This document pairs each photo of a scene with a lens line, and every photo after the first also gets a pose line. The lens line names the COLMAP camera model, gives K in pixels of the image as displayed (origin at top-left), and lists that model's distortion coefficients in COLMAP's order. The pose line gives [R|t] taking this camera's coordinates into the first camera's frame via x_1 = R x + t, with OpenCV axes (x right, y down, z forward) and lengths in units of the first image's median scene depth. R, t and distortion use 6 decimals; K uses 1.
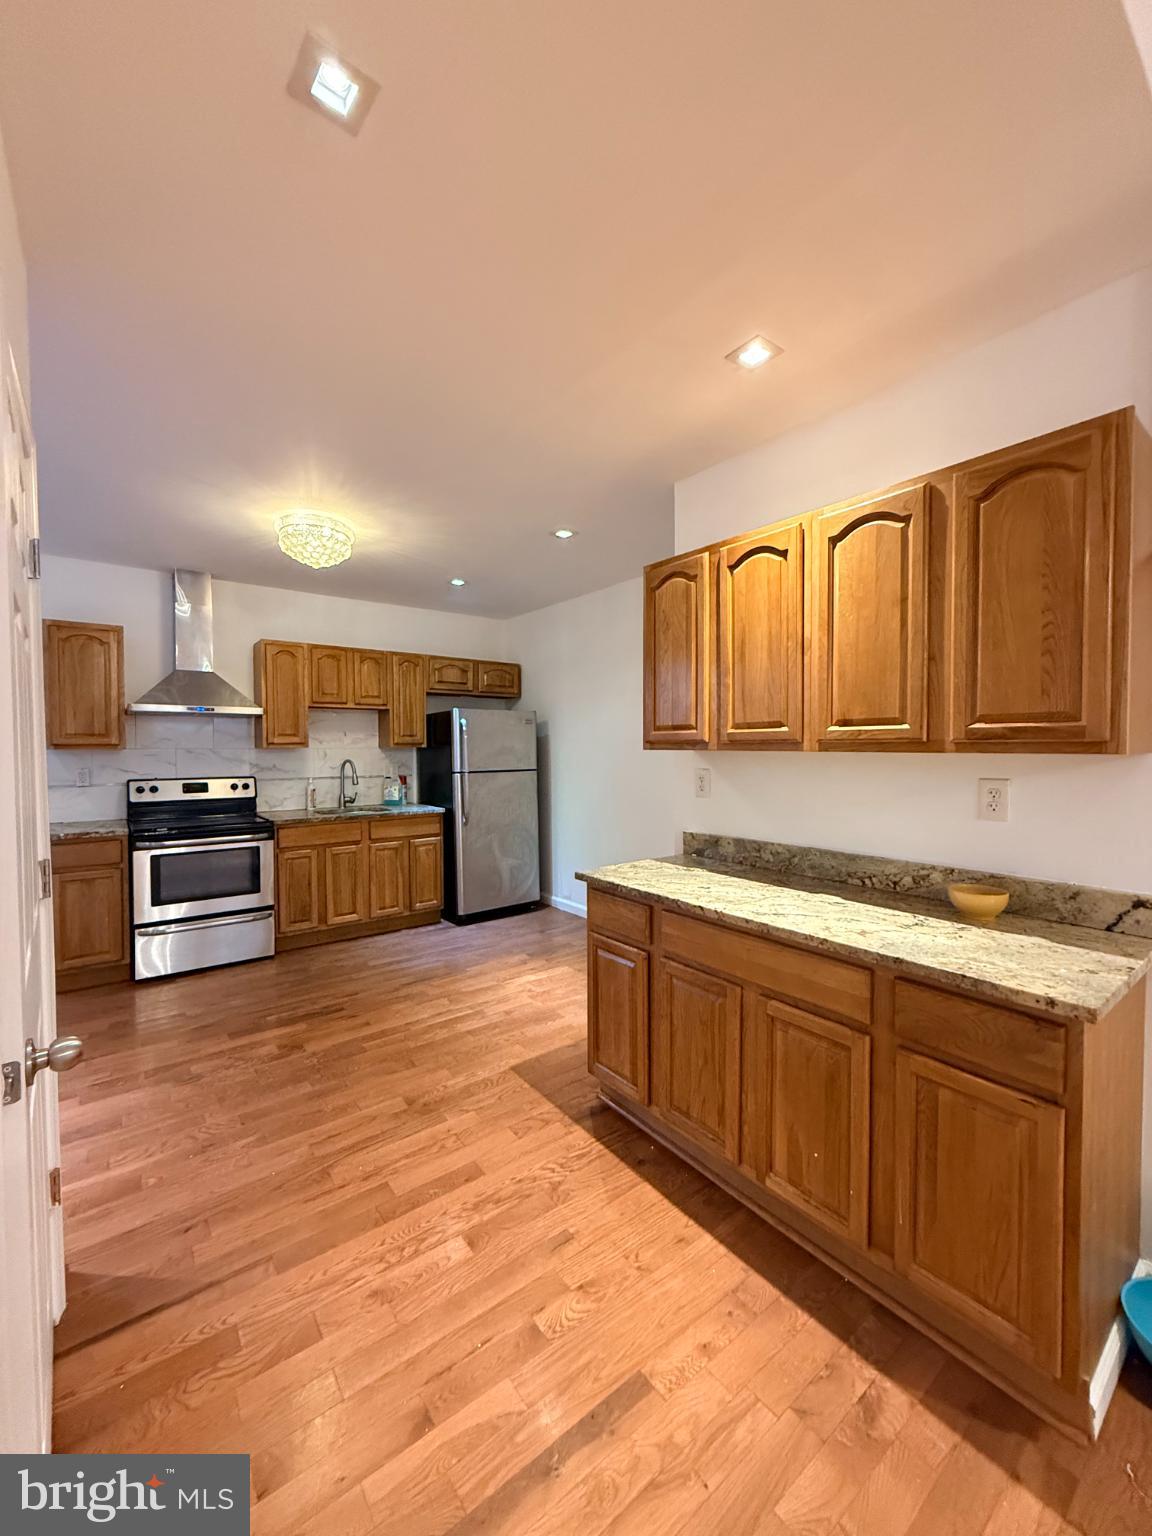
lens RADIAL K [[607.8, 0, 575.1], [0, 607.8, 763.8], [0, 0, 1]] dist [-0.001524, 0.000383]
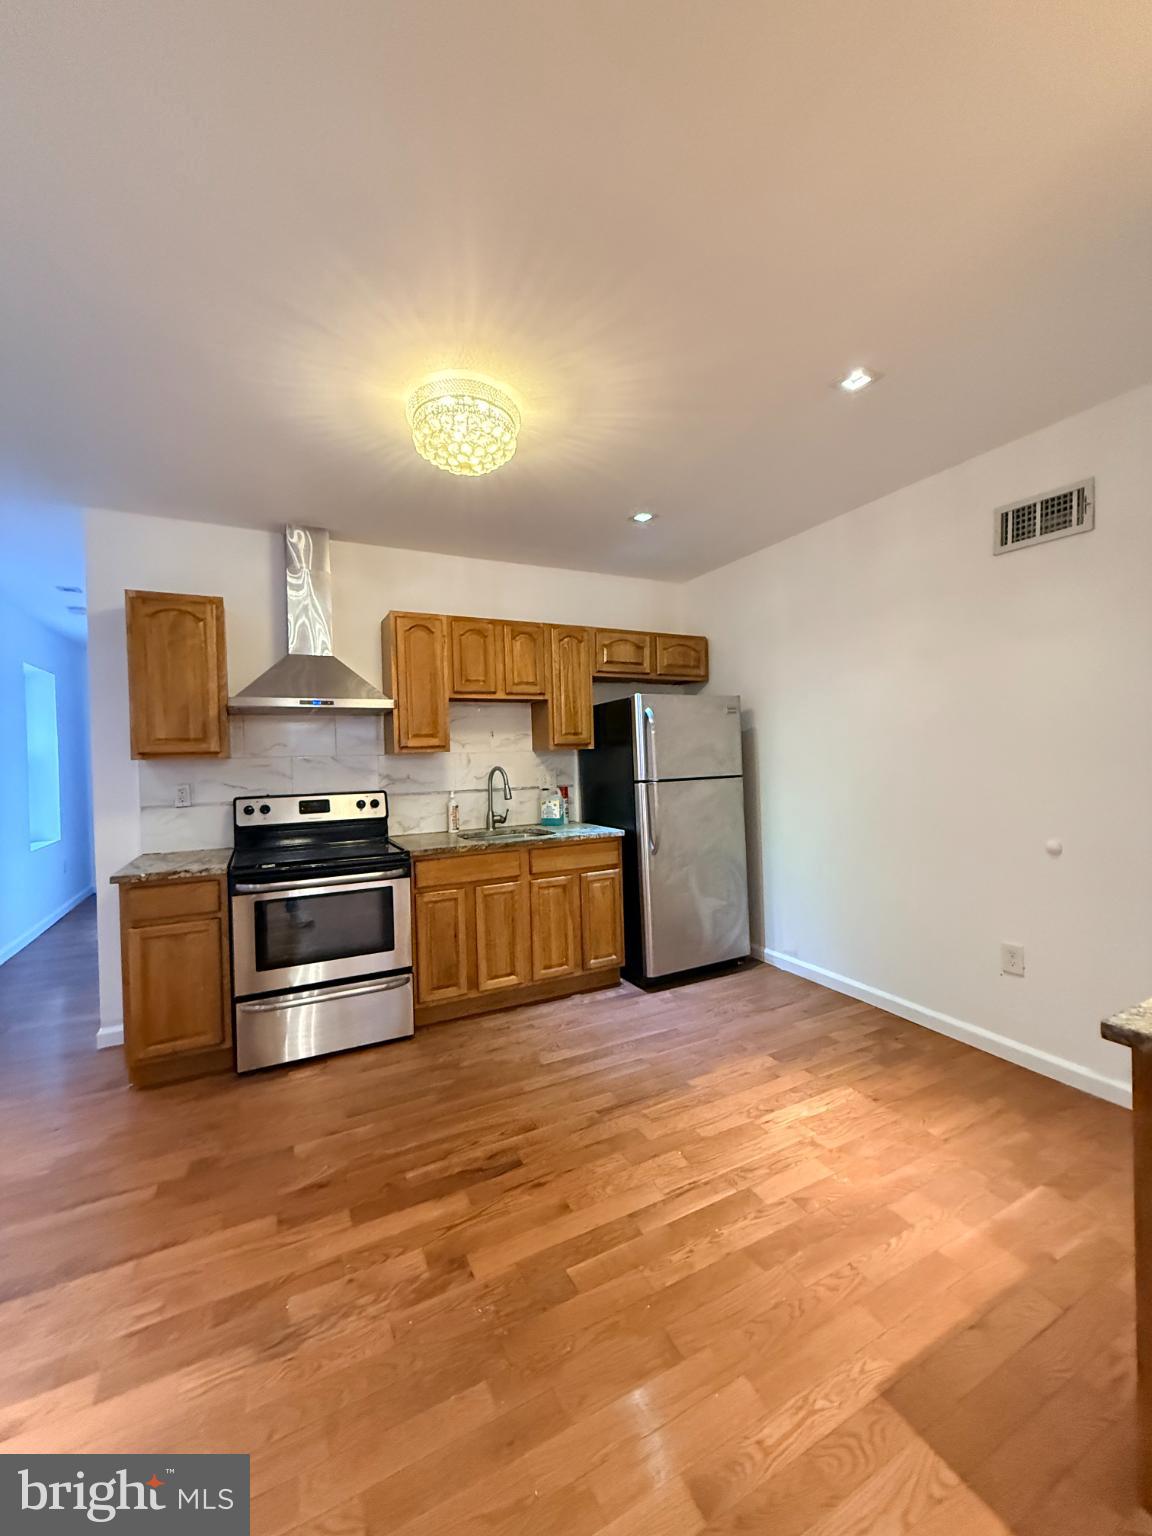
lens RADIAL K [[607.8, 0, 575.2], [0, 607.8, 766.4], [0, 0, 1]] dist [-0.001524, 0.000383]
pose [[0.982474, -0.019746, -0.185349, -0.135863], [0.018582, 0.999795, -0.008018, 0.000661], [0.185469, 0.004433, 0.982640, 0.265561]]
